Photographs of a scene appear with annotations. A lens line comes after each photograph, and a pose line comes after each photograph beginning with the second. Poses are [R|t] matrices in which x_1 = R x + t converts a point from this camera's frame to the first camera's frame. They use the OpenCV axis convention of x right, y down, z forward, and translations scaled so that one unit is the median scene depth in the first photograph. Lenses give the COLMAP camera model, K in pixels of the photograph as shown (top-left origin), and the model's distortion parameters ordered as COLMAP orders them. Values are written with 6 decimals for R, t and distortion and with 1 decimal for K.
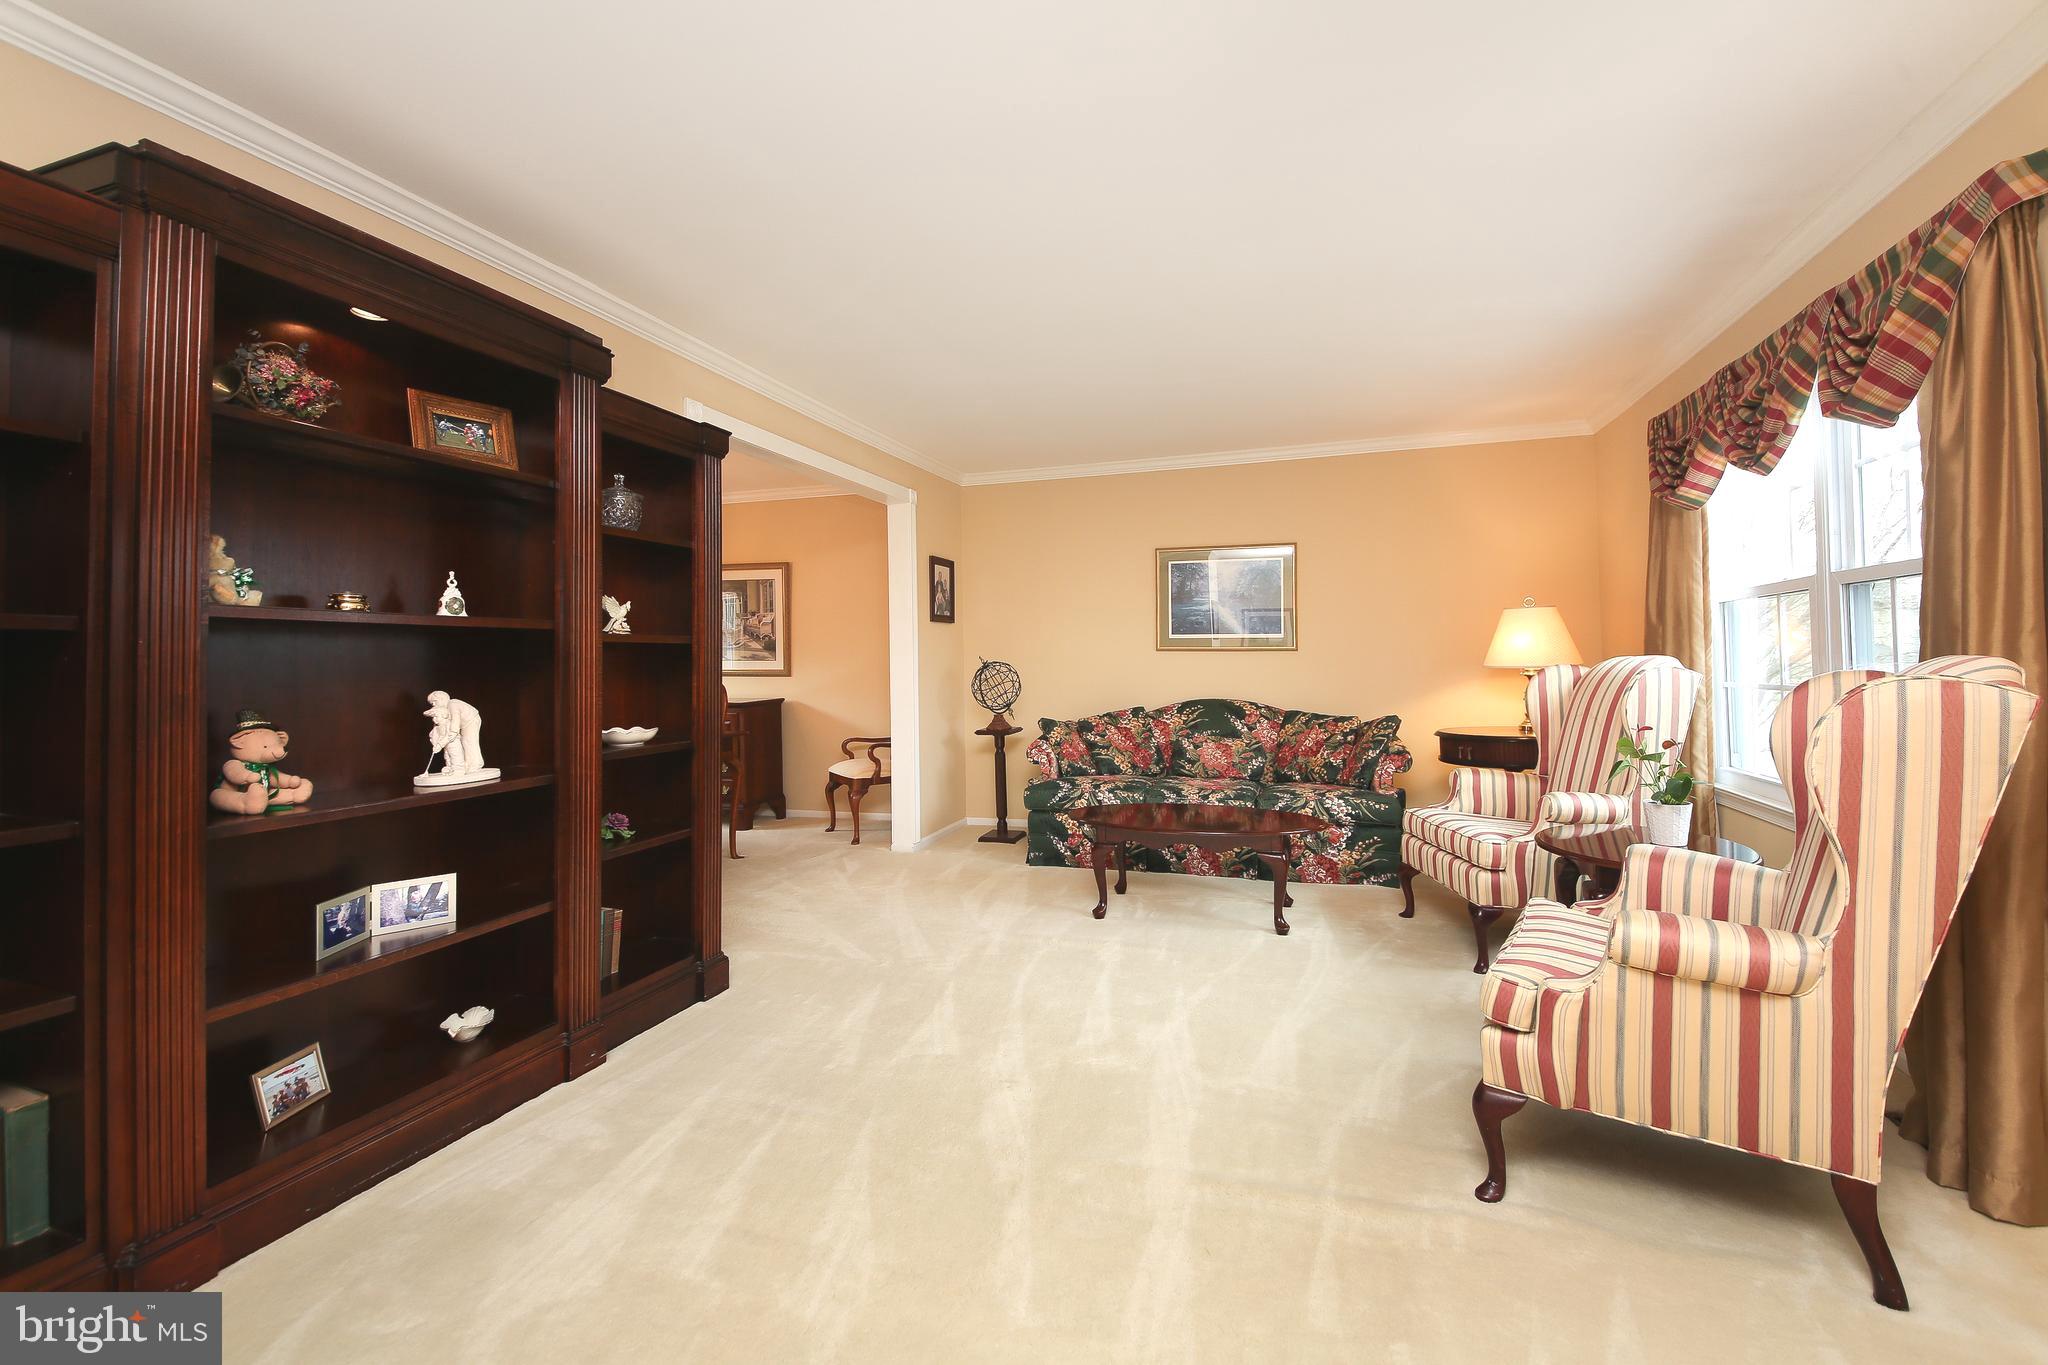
lens RADIAL K [[888.1, 0, 1018.1], [0, 888.1, 680.5], [0, 0, 1]] dist [0.000242, 0.000003]
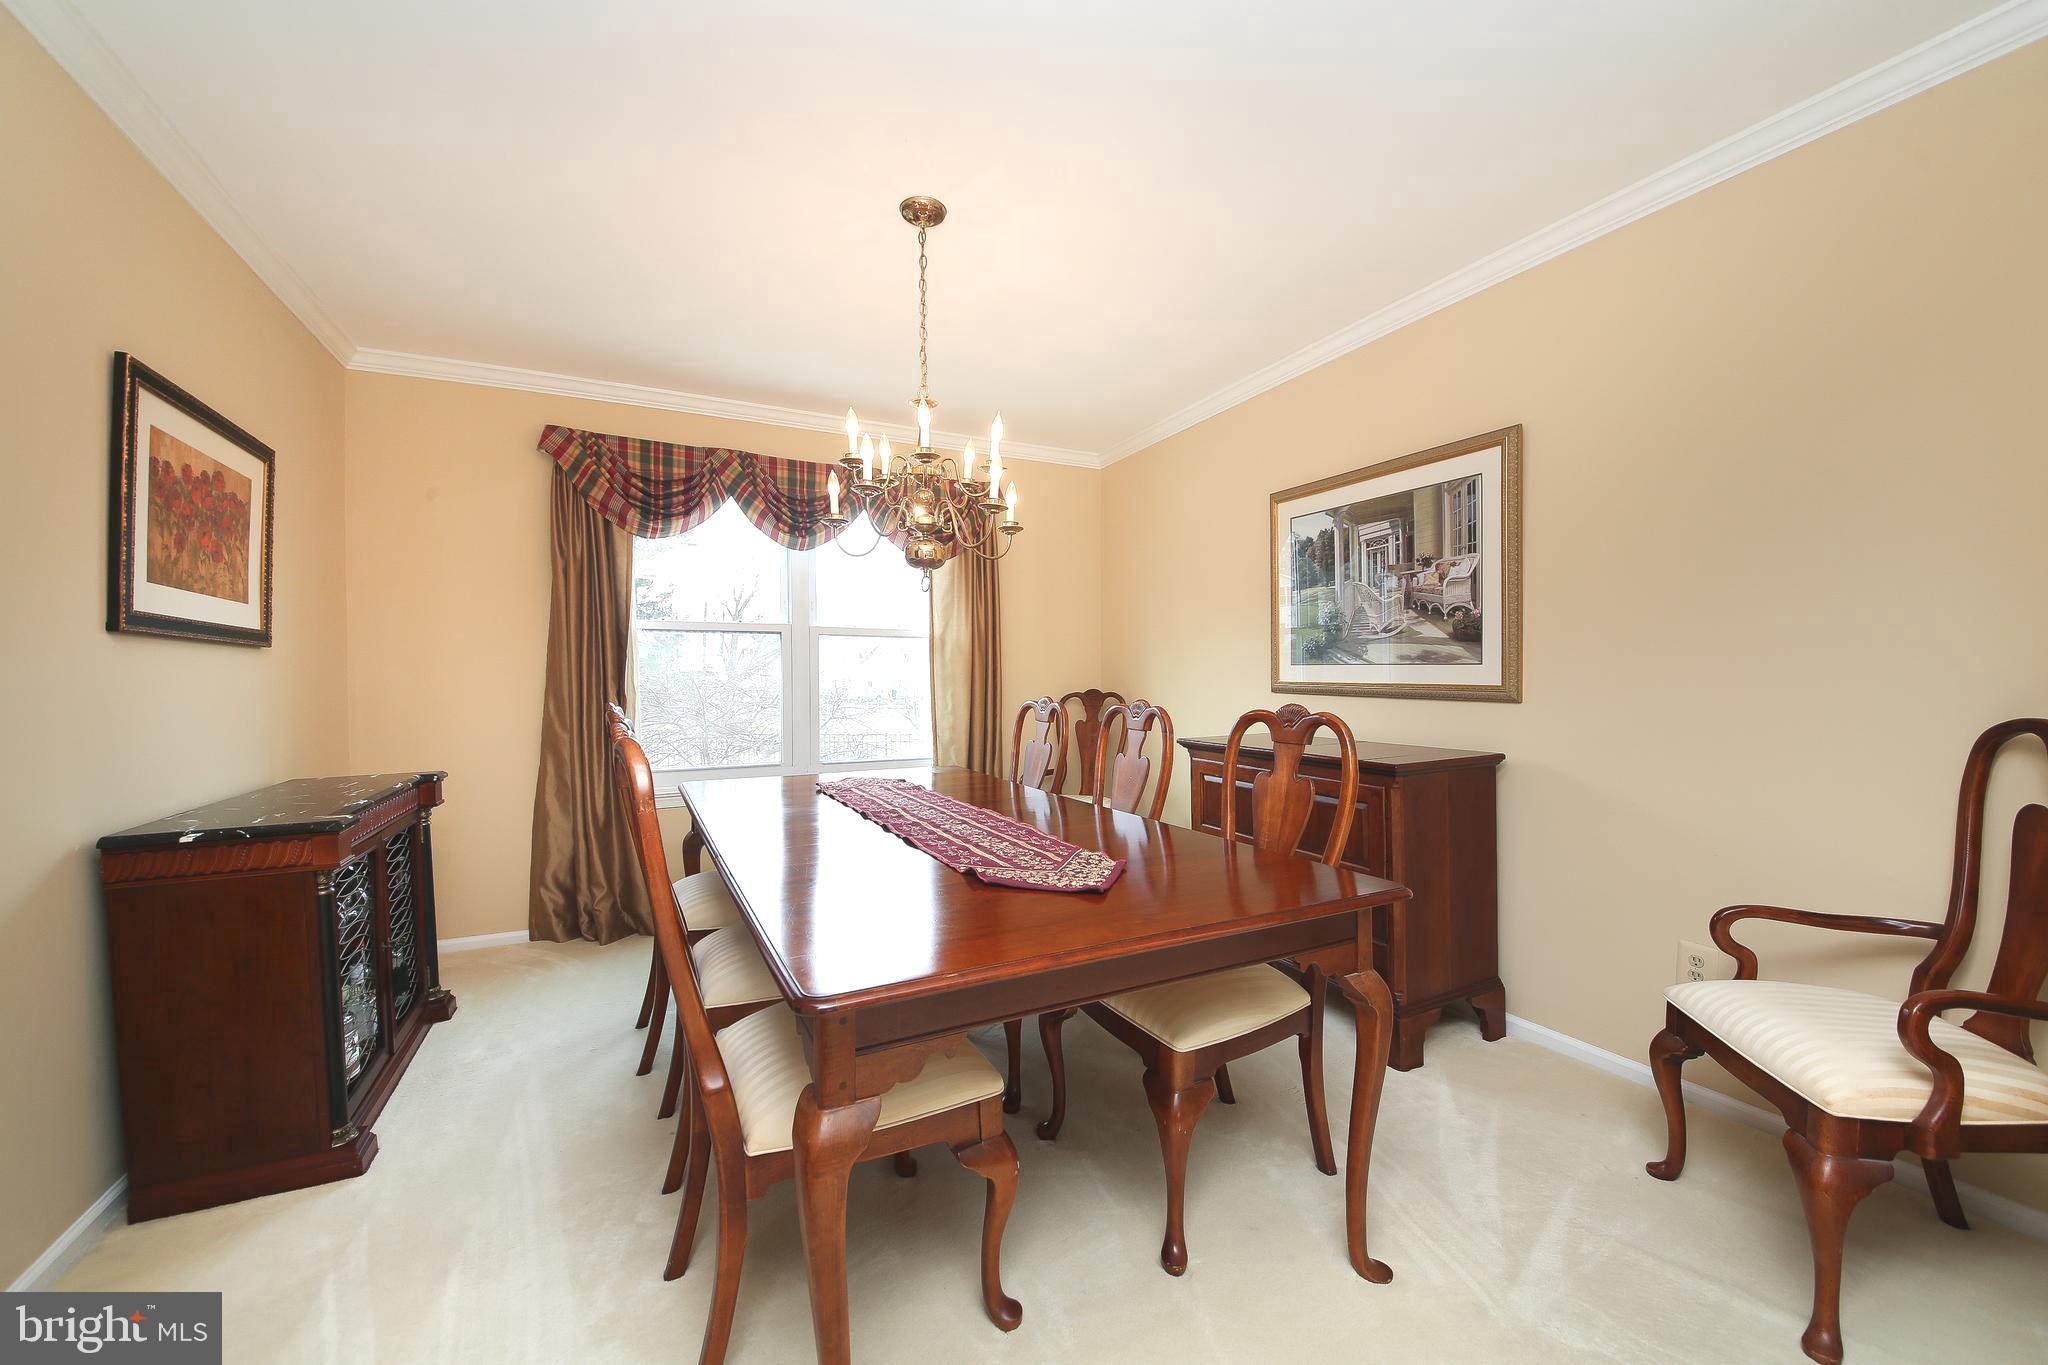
lens RADIAL K [[814.1, 0, 1016.2], [0, 814.1, 681.4], [0, 0, 1]] dist [-0.001068, -0.000138]
pose [[0.718487, 0.002467, -0.695536, -0.161201], [-0.011808, 0.999893, -0.008651, -0.008284], [0.695440, 0.014429, 0.718440, 0.561711]]
